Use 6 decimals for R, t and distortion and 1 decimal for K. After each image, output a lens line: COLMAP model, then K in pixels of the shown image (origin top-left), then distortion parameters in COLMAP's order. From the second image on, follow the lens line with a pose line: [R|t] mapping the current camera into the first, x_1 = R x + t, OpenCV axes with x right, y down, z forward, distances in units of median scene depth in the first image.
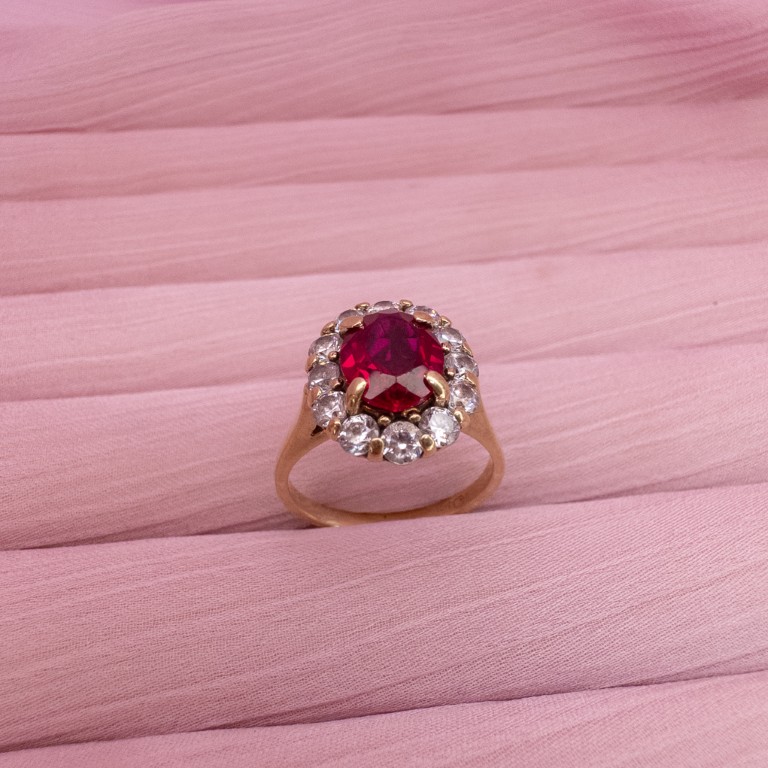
lens RADIAL K [[632.7, 0, 384.0], [0, 632.7, 384.0], [0, 0, 1]] dist [-0.010421, -0.008248]
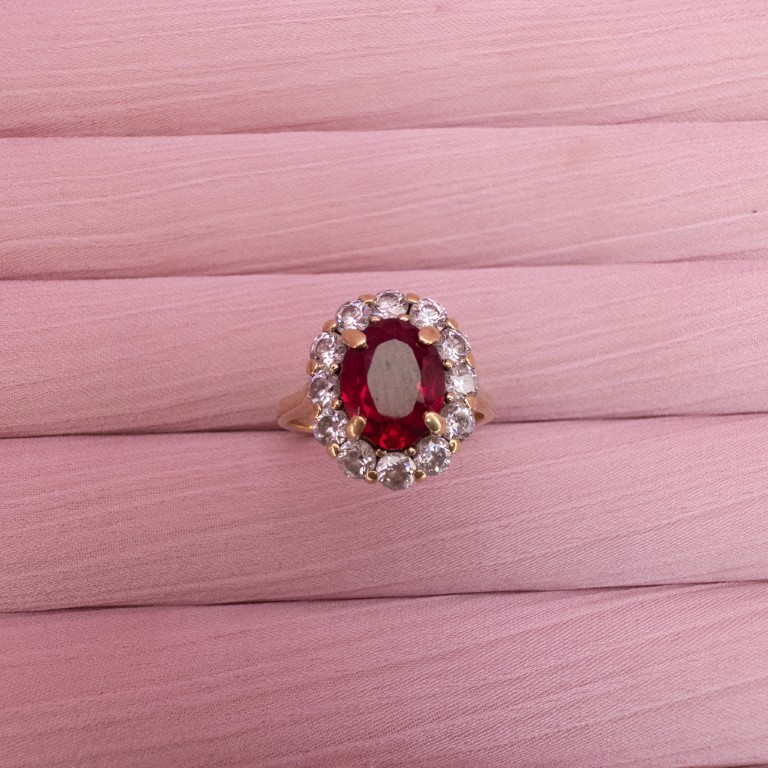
lens RADIAL K [[629.7, 0, 384.0], [0, 629.7, 384.0], [0, 0, 1]] dist [-0.004812, 0.002771]
pose [[0.997962, 0.062030, 0.014968, -0.012139], [-0.062013, 0.887523, 0.456571, -0.360934], [0.015036, -0.456568, 0.889561, 0.082109]]
